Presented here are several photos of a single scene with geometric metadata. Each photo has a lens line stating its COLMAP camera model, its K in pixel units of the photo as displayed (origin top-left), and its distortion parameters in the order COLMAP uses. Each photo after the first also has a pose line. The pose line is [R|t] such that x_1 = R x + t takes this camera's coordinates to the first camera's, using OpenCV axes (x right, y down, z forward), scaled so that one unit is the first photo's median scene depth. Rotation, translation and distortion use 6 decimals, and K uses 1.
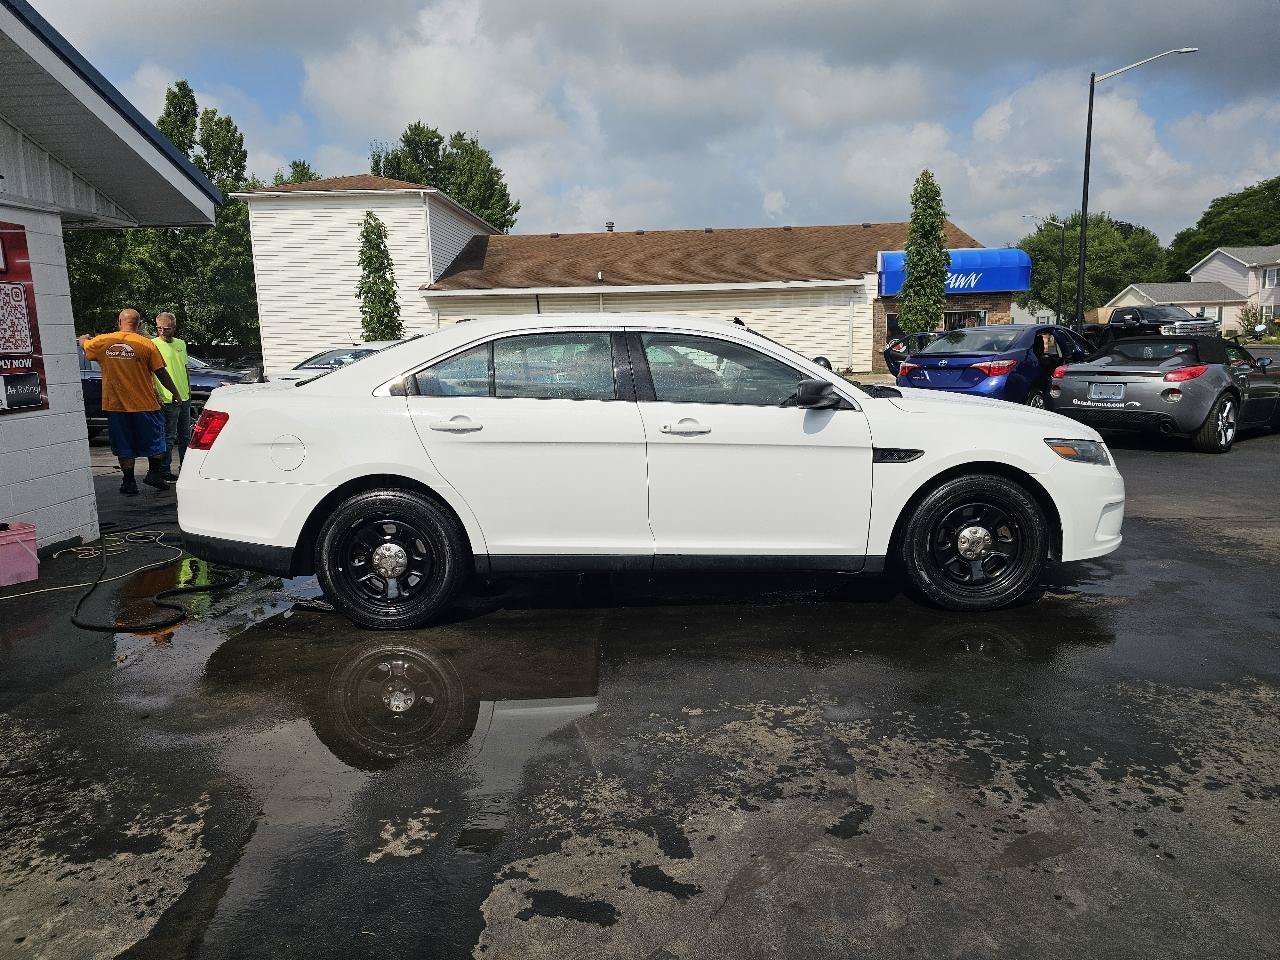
lens RADIAL K [[855.6, 0, 629.2], [0, 855.6, 460.4], [0, 0, 1]] dist [0.054915, -0.041310]
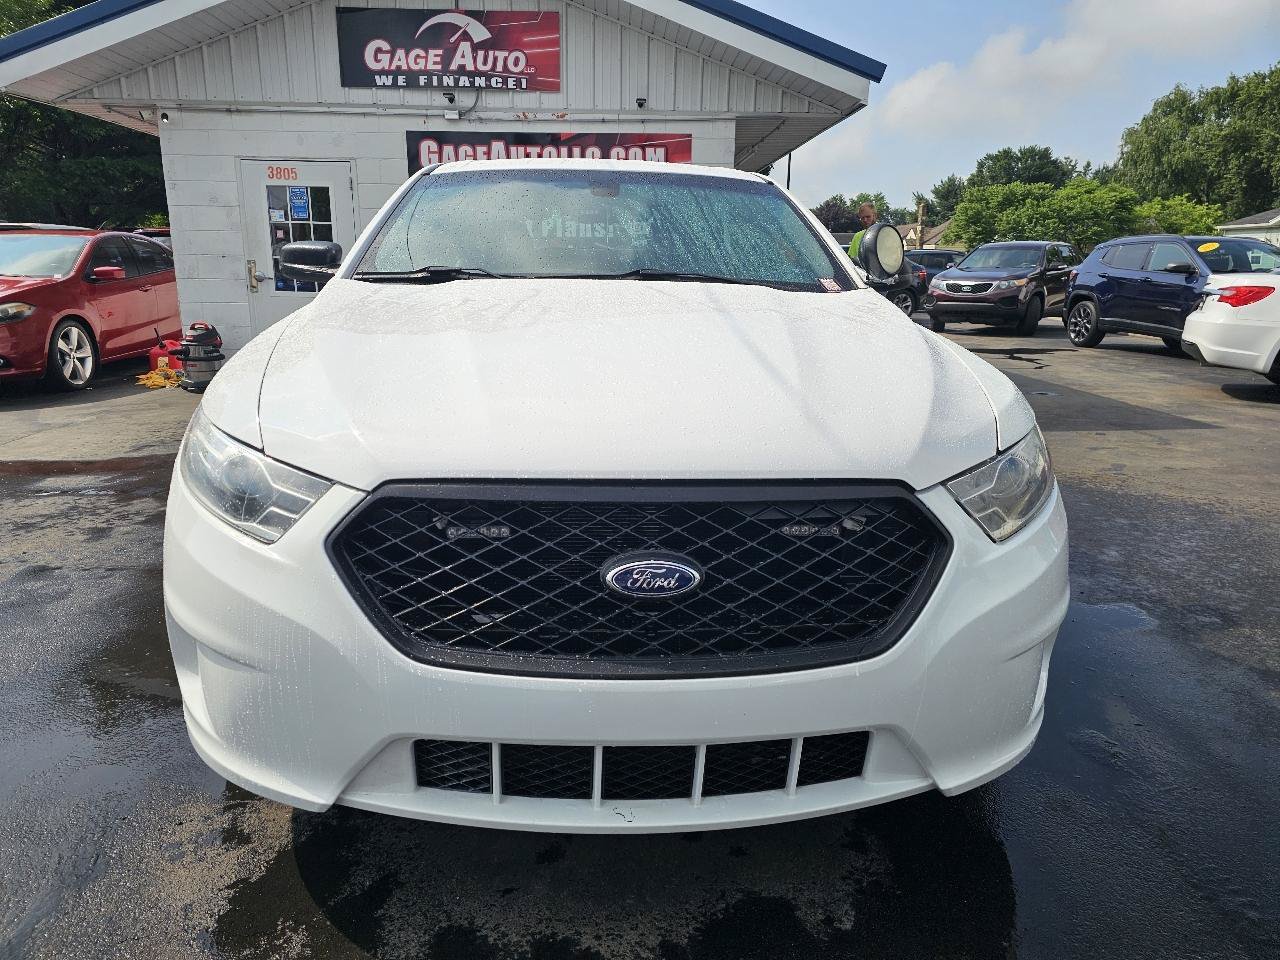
lens RADIAL K [[858.8, 0, 630.7], [0, 858.8, 467.2], [0, 0, 1]] dist [0.056421, -0.046210]
pose [[0.066489, 0.251034, -0.965692, 0.503154], [-0.151379, 0.959168, 0.238915, -0.065604], [0.986237, 0.130301, 0.101775, 0.634204]]
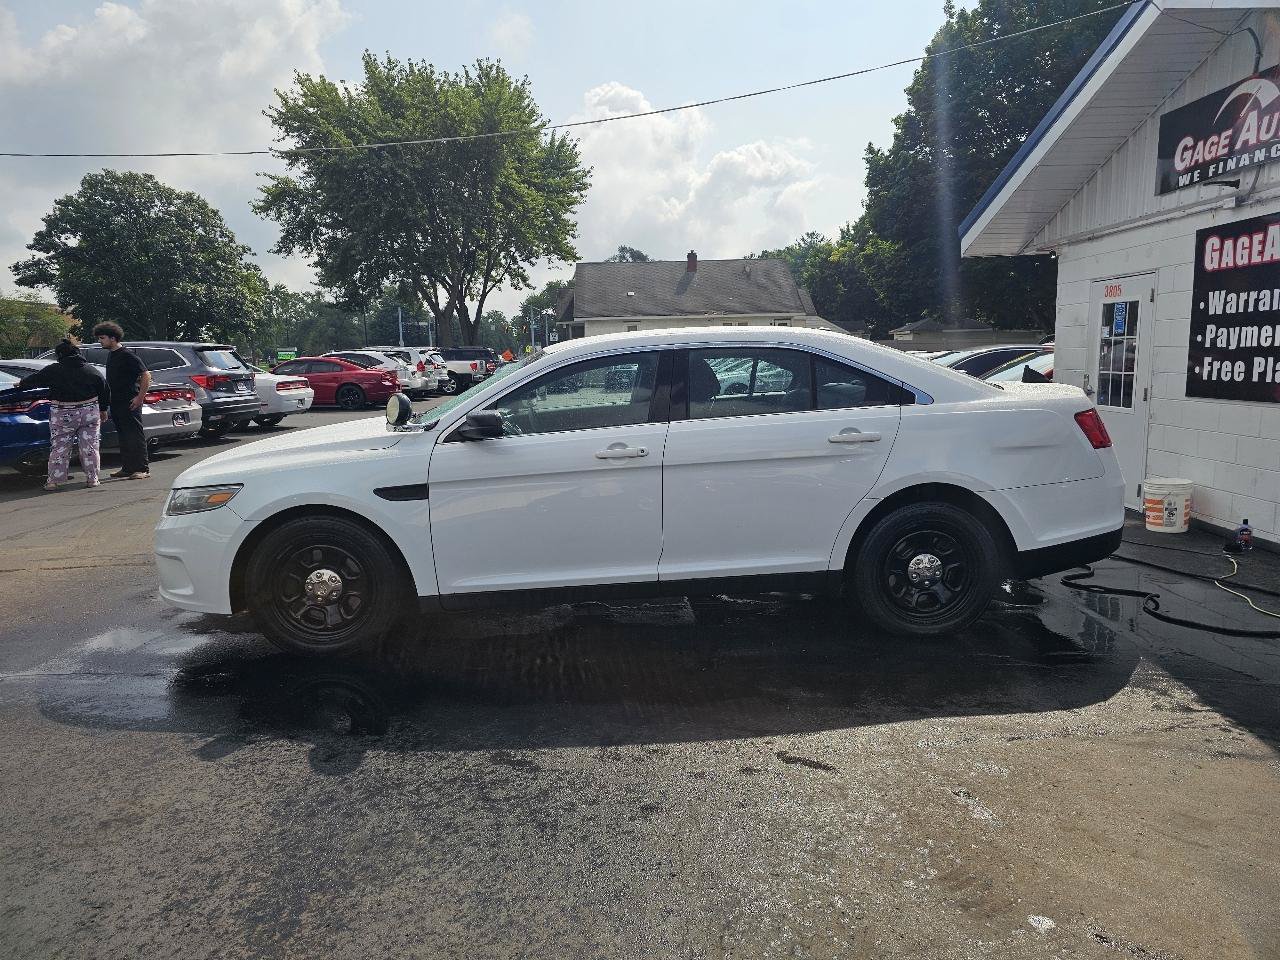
lens RADIAL K [[858.8, 0, 630.6], [0, 858.8, 471.0], [0, 0, 1]] dist [0.056421, -0.046210]
pose [[-0.998237, 0.049807, -0.032284, 0.046192], [0.039083, 0.960925, 0.274035, -0.184030], [0.044671, 0.272290, -0.961178, 1.276732]]
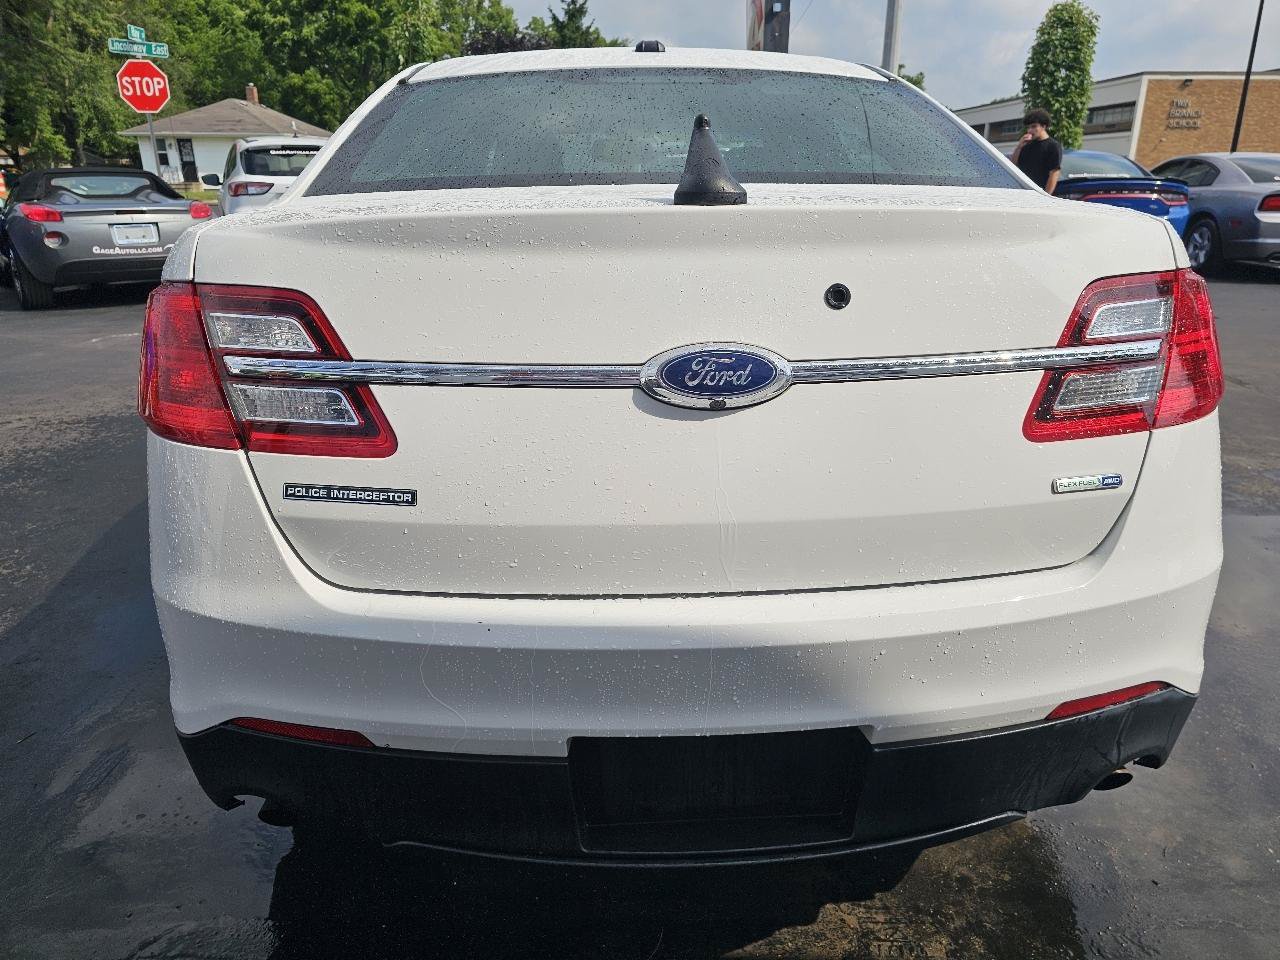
lens RADIAL K [[858.8, 0, 654.5], [0, 858.8, 492.6], [0, 0, 1]] dist [0.056421, -0.046210]
pose [[-0.048773, -0.320340, 0.946046, -0.432579], [0.140800, 0.935510, 0.324032, -0.059614], [-0.988836, 0.149007, -0.000524, 0.660956]]
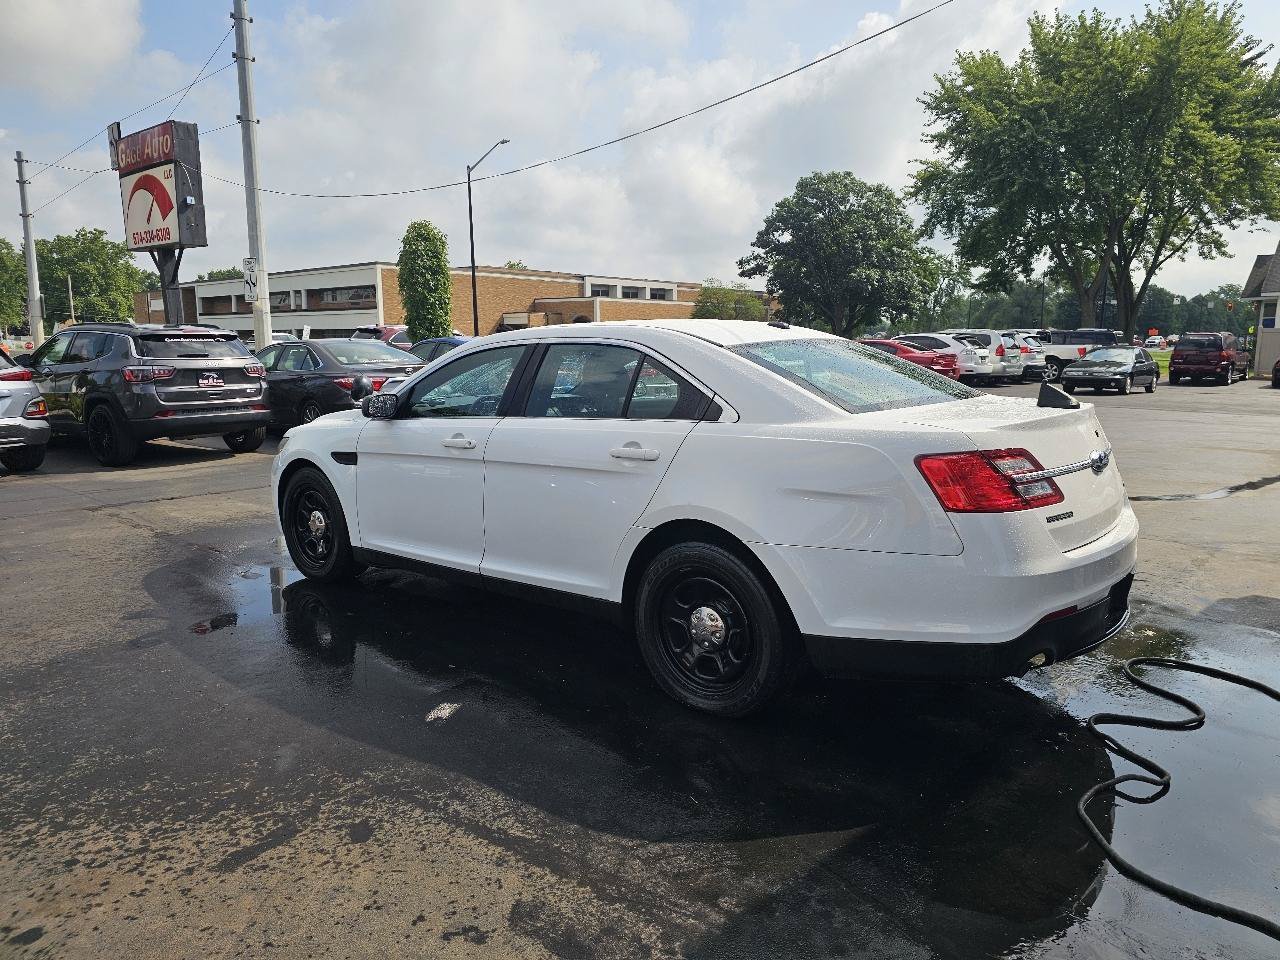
lens RADIAL K [[858.8, 0, 653.6], [0, 858.8, 469.7], [0, 0, 1]] dist [0.056421, -0.046210]
pose [[-0.761163, -0.071731, 0.644582, -0.407730], [0.109551, 0.965364, 0.236793, -0.150120], [-0.639242, 0.250852, -0.726941, 1.089942]]
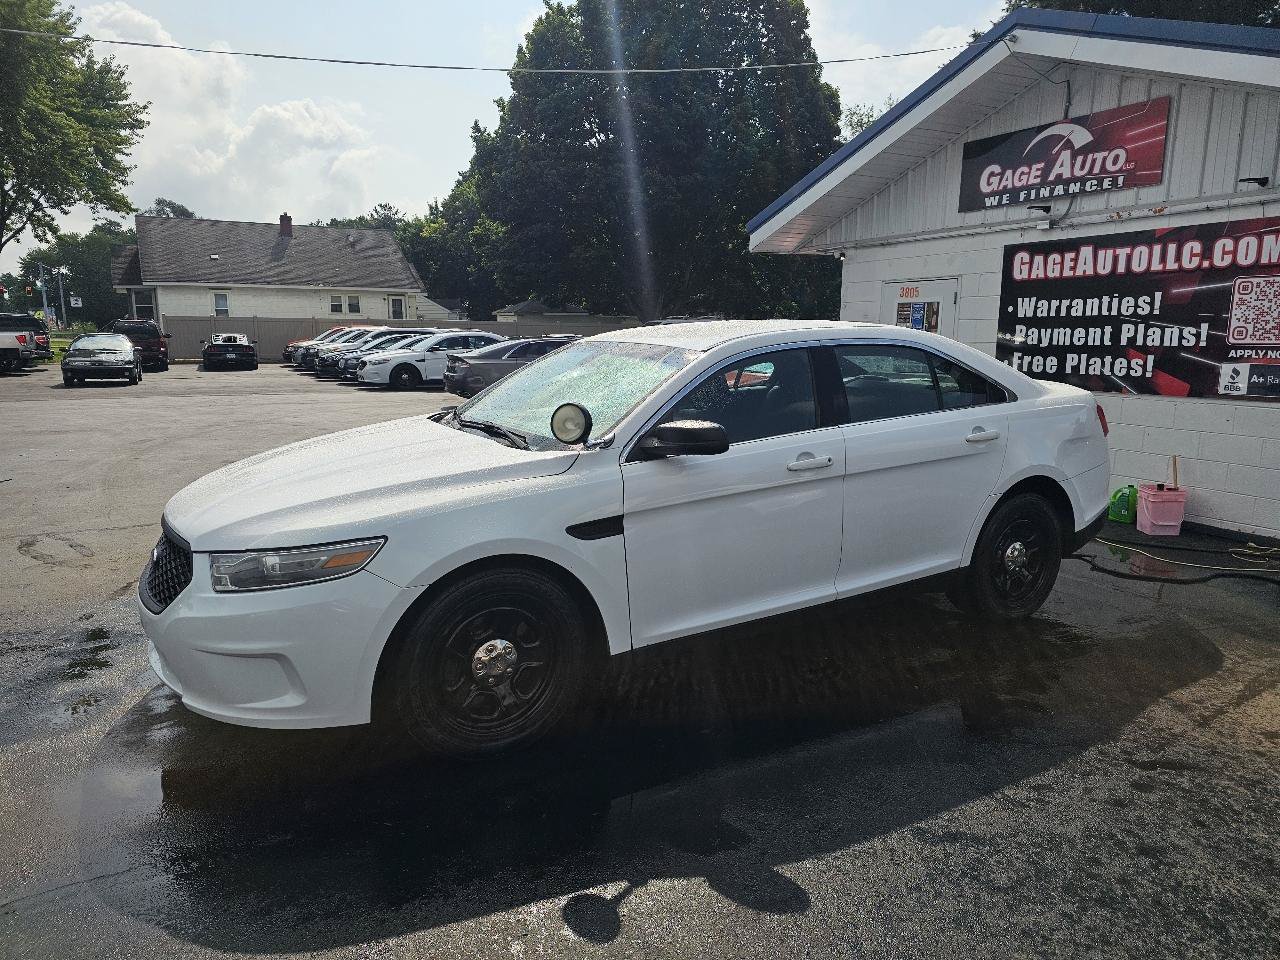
lens RADIAL K [[858.8, 0, 631.6], [0, 858.8, 478.6], [0, 0, 1]] dist [0.056421, -0.046210]
pose [[-0.863362, 0.111091, -0.492205, 0.351542], [-0.050978, 0.951268, 0.304122, -0.181849], [0.502004, 0.287659, -0.815625, 1.108311]]
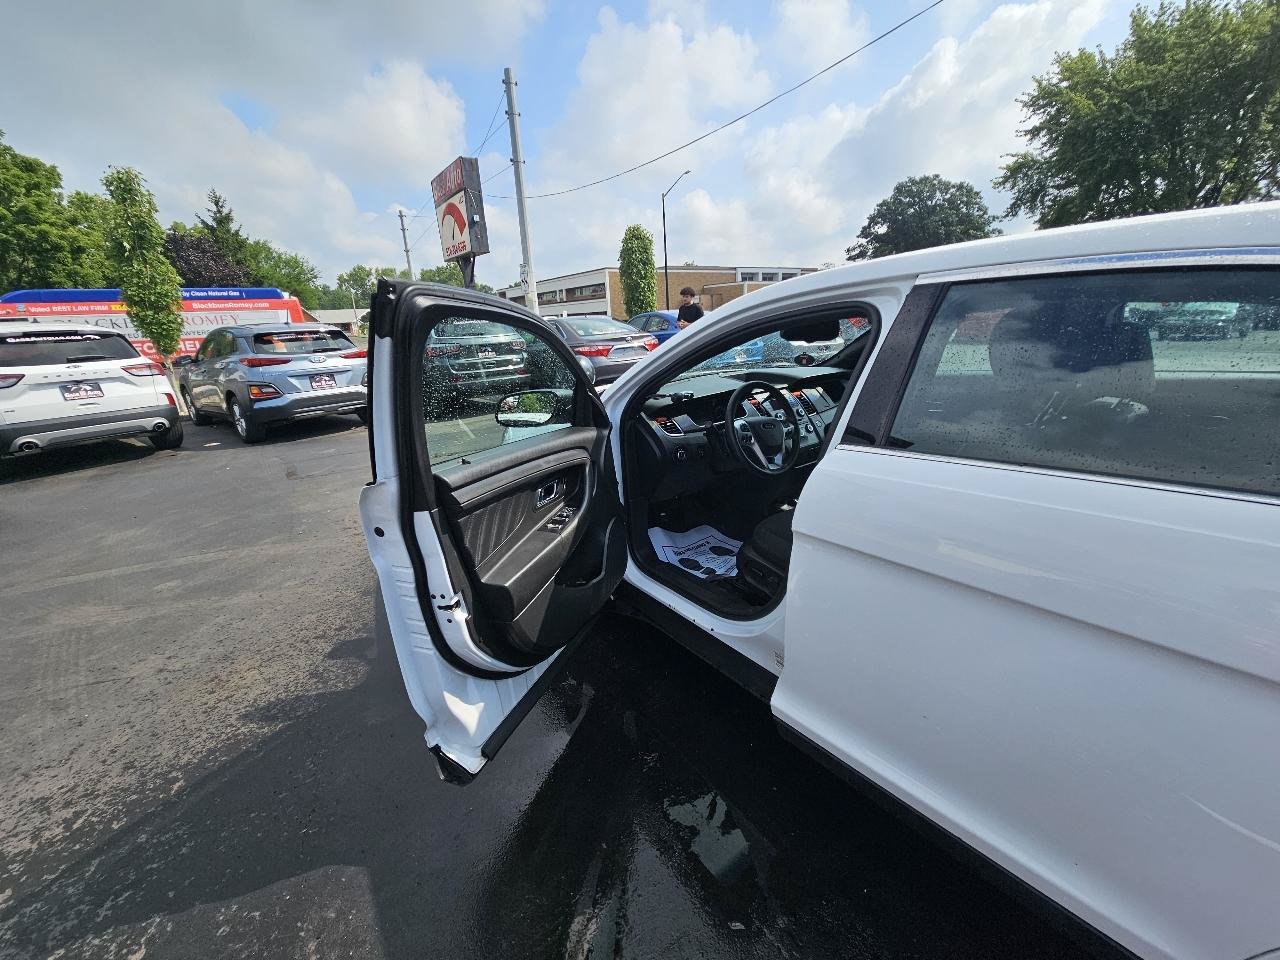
lens RADIAL K [[519.8, 0, 640.1], [0, 519.8, 479.8], [0, 0, 1]] dist [0.002537, -0.001891]
pose [[-0.579800, -0.195171, 0.791037, -0.089585], [0.171232, 0.920013, 0.352500, -0.122870], [-0.796562, 0.339830, -0.500004, 0.888313]]
